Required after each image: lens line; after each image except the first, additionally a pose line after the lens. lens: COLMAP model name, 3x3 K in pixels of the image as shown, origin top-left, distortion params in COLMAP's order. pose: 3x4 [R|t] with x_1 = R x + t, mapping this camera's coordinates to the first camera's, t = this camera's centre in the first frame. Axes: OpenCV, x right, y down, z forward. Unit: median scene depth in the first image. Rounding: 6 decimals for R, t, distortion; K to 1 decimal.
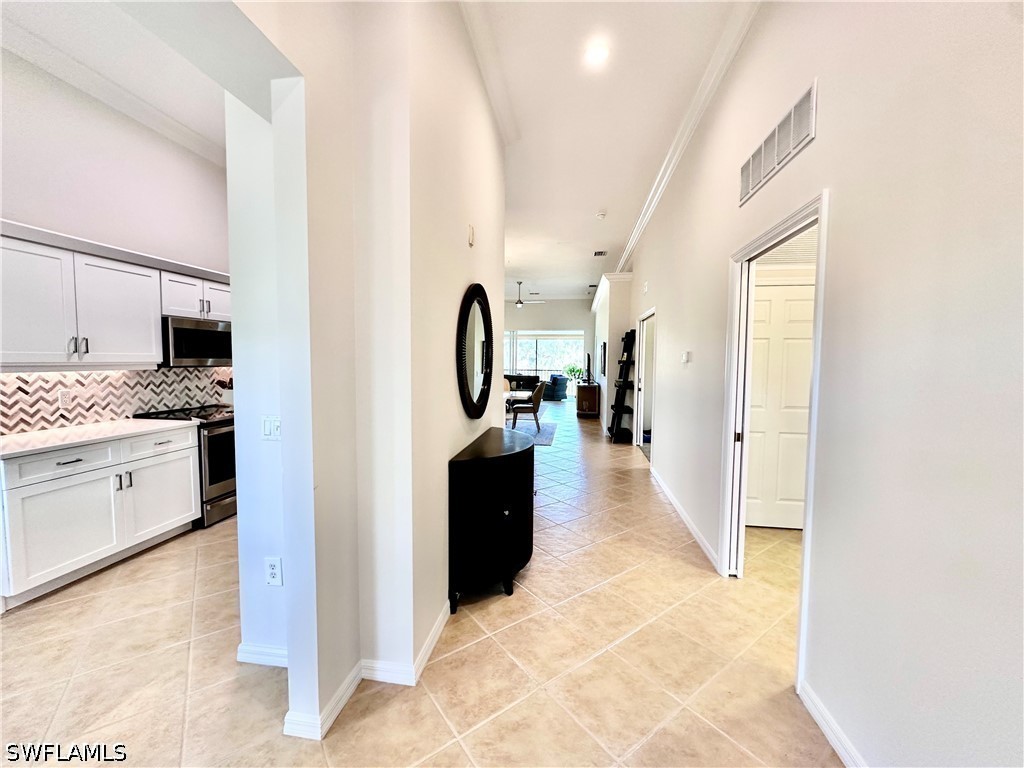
lens RADIAL K [[406.7, 0, 512.0], [0, 406.7, 384.0], [0, 0, 1]] dist [0.006729, 0.000144]
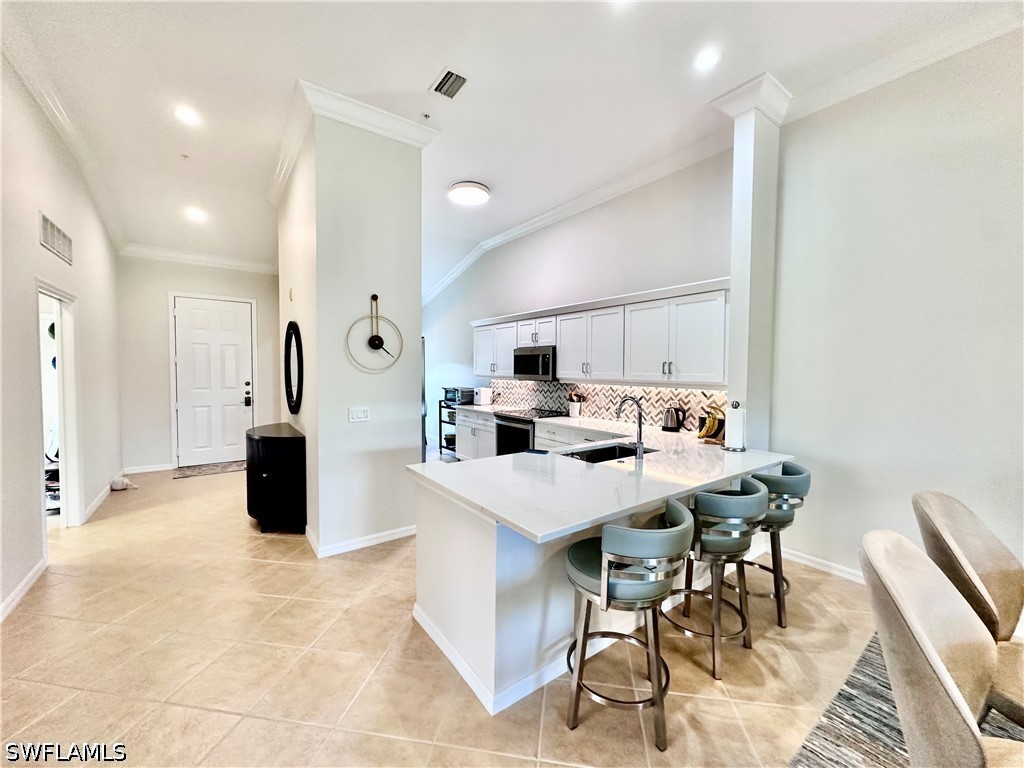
lens RADIAL K [[406.7, 0, 512.0], [0, 406.7, 384.0], [0, 0, 1]] dist [0.006729, 0.000144]
pose [[-0.703993, 0.015695, -0.710033, 0.298834], [-0.056202, 0.995389, 0.077727, -0.136116], [0.707979, 0.094624, -0.699865, 1.937392]]
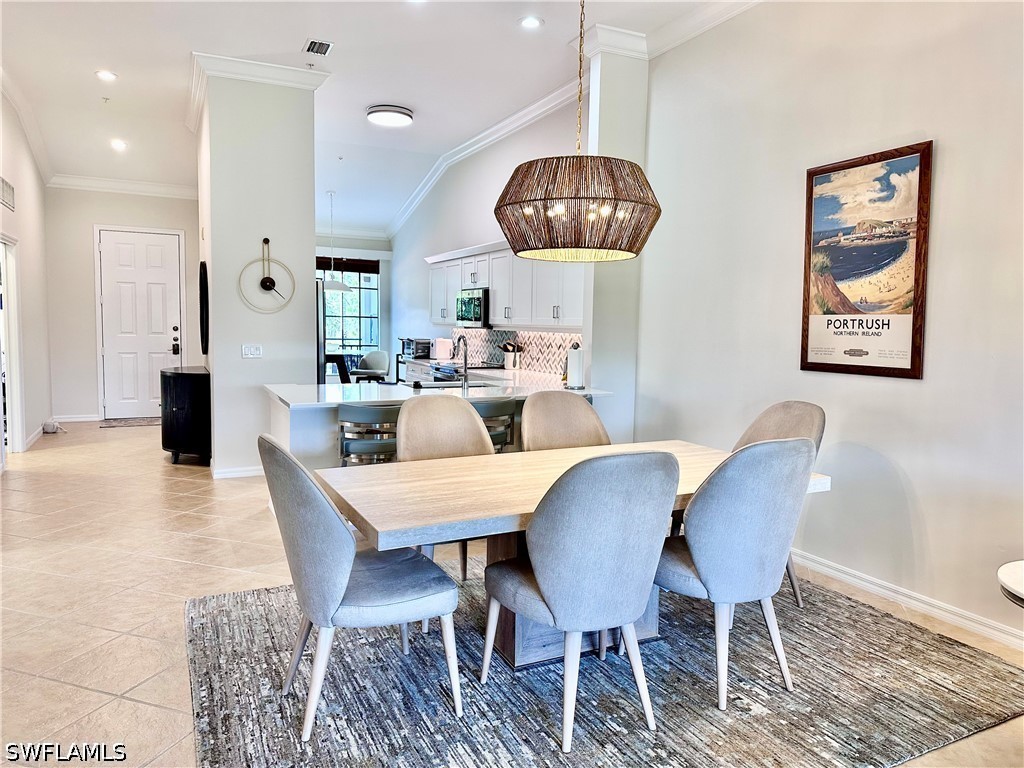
lens RADIAL K [[710.7, 0, 513.5], [0, 710.7, 376.3], [0, 0, 1]] dist [0.078881, -0.068690]
pose [[-0.819877, 0.021819, -0.572124, 0.364984], [-0.059428, 0.990633, 0.122942, -0.168009], [0.569448, 0.134798, -0.810900, 2.817162]]
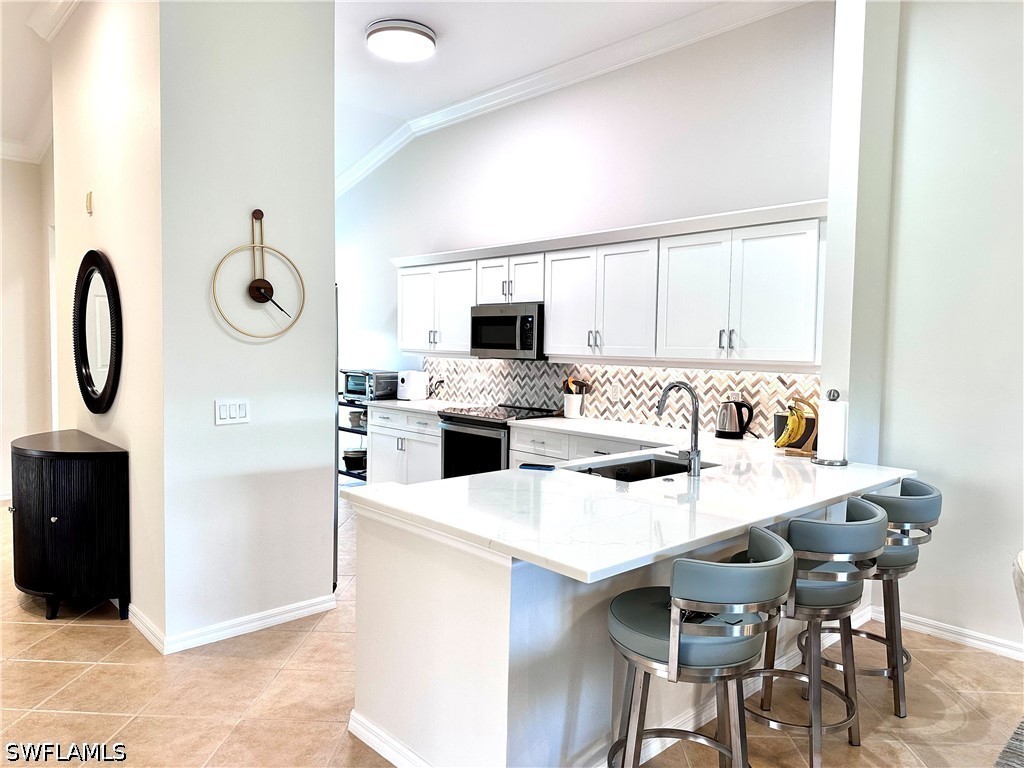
lens RADIAL K [[710.7, 0, 513.5], [0, 710.7, 376.3], [0, 0, 1]] dist [0.078881, -0.068690]
pose [[-0.617935, 0.021380, -0.785938, 0.411631], [-0.070441, 0.994105, 0.082426, -0.130856], [0.783067, 0.106296, -0.612786, 1.938826]]
